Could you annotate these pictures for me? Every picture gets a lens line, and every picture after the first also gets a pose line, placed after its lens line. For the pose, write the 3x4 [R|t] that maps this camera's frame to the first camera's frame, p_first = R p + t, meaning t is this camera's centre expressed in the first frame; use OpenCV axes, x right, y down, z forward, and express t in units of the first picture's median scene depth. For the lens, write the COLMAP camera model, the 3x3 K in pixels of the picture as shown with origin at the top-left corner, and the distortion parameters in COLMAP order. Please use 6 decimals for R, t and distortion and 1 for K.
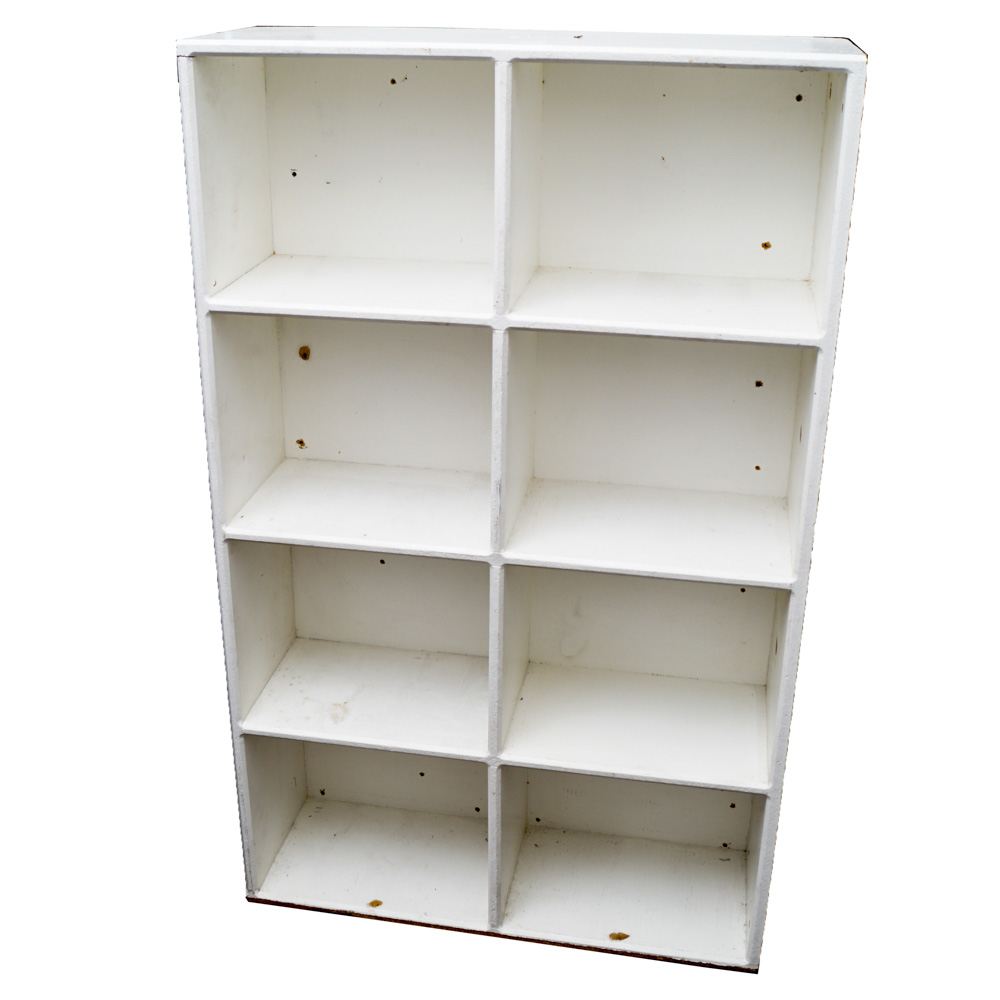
lens RADIAL K [[1321.0, 0, 496.9], [0, 1321.0, 493.1], [0, 0, 1]] dist [-0.084125, 0.000000]
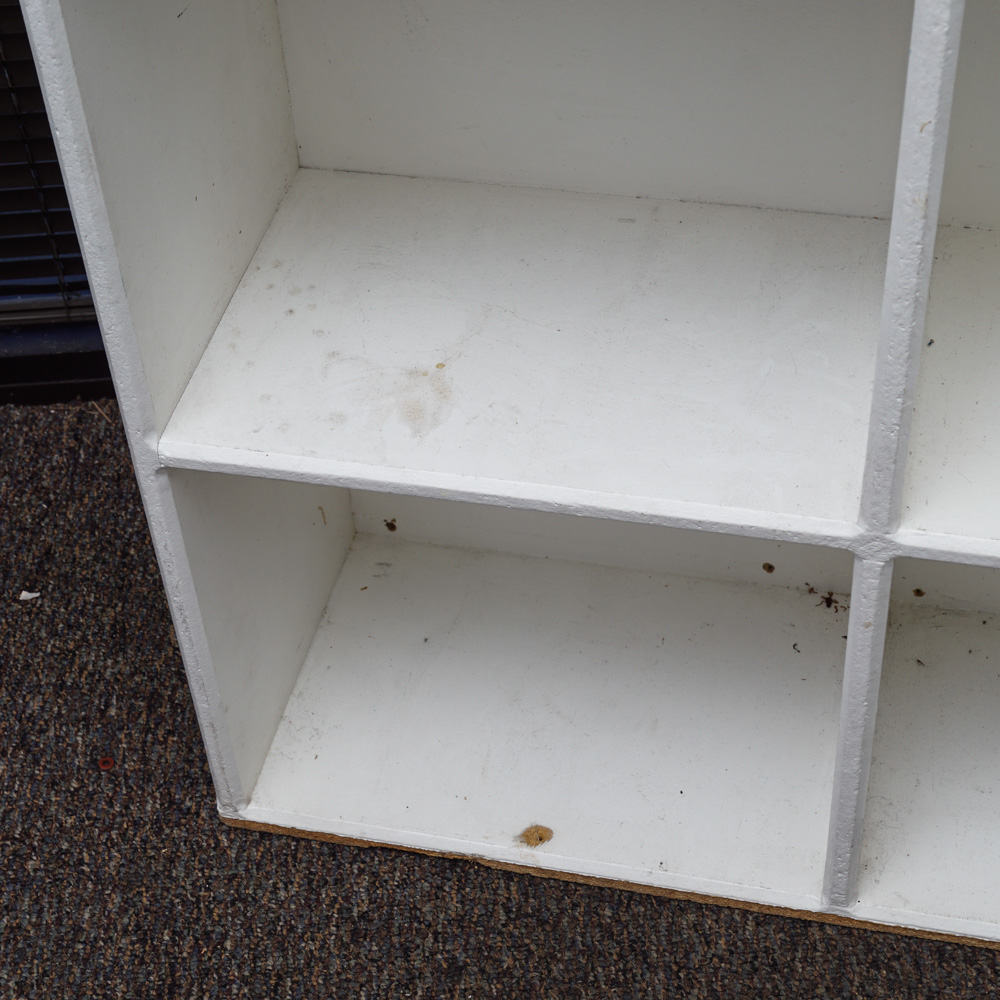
lens RADIAL K [[1877.5, 0, 497.5], [0, 1877.5, 496.6], [0, 0, 1]] dist [-0.037524, 0.000000]
pose [[0.997120, -0.011244, -0.075004, -0.060237], [0.036980, 0.935501, 0.351384, 0.012106], [0.066216, -0.353145, 0.933222, 0.498690]]
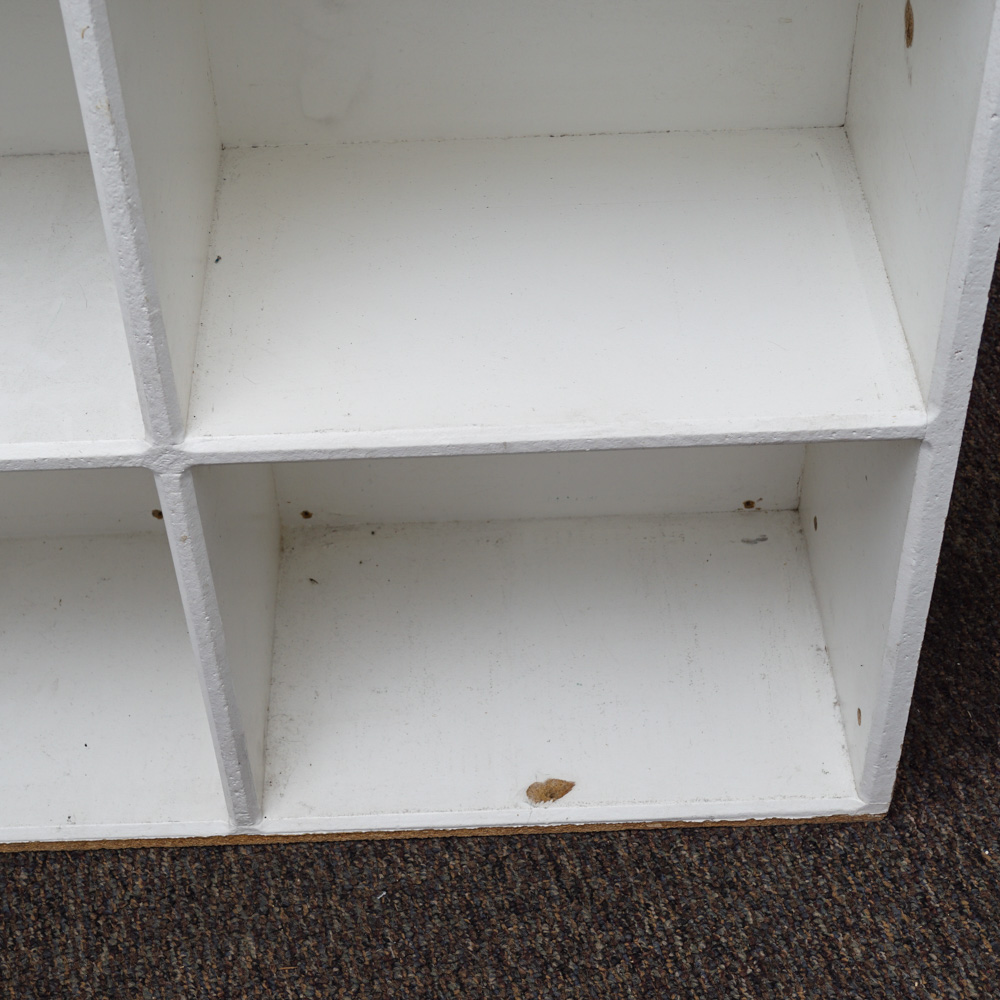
lens RADIAL K [[1877.5, 0, 495.6], [0, 1877.5, 504.5], [0, 0, 1]] dist [-0.037524, 0.000000]
pose [[0.978114, -0.167831, 0.122987, 0.018616], [0.112395, 0.923606, 0.366497, 0.036778], [-0.175101, -0.344653, 0.922255, 0.479552]]
